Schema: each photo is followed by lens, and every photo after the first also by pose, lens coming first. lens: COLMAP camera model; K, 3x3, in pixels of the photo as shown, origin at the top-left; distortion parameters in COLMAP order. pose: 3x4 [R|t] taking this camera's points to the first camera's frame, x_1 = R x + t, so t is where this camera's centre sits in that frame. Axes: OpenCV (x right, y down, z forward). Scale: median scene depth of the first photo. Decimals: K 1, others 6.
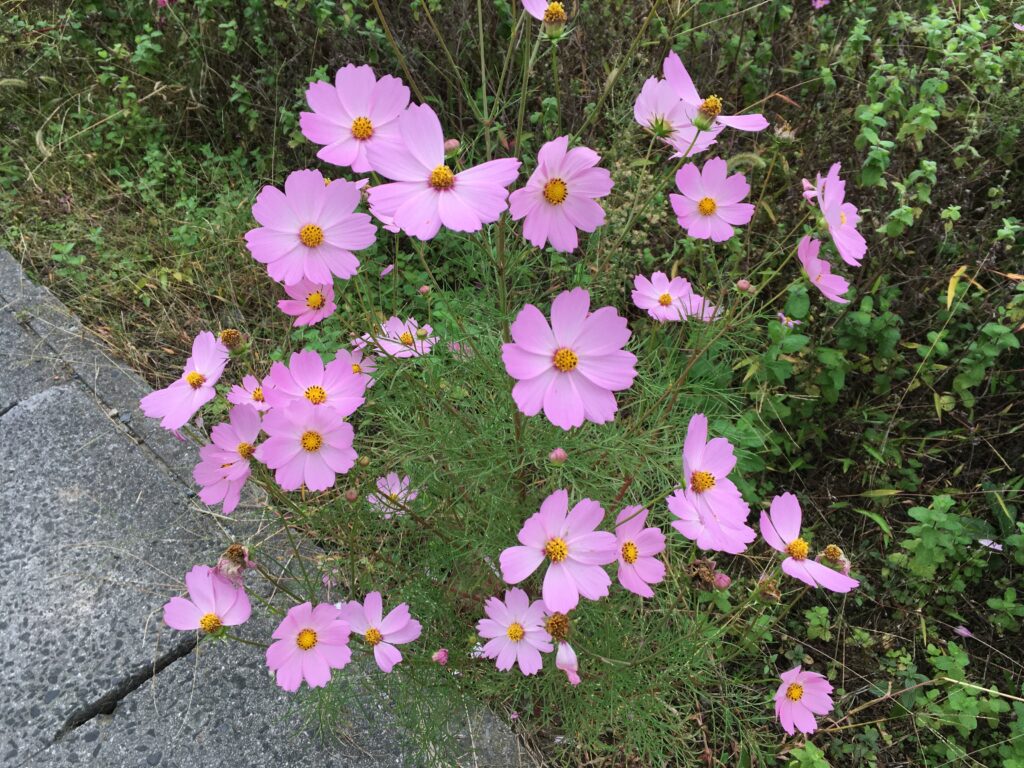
lens RADIAL K [[855.6, 0, 501.6], [0, 855.6, 383.7], [0, 0, 1]] dist [0.094346, -0.121212]
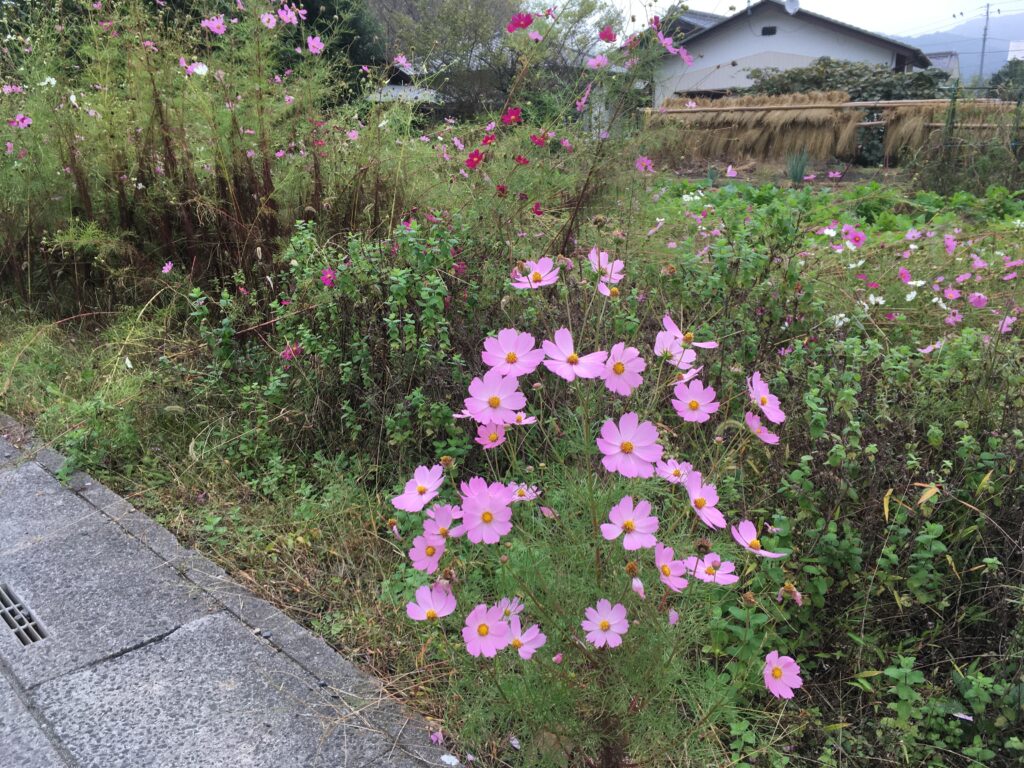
lens RADIAL K [[855.6, 0, 501.6], [0, 855.6, 383.7], [0, 0, 1]] dist [0.094346, -0.121212]
pose [[0.999675, -0.010400, -0.023260, -0.067177], [0.000302, 0.917682, -0.397315, 0.245788], [0.025478, 0.397179, 0.917387, -0.356263]]
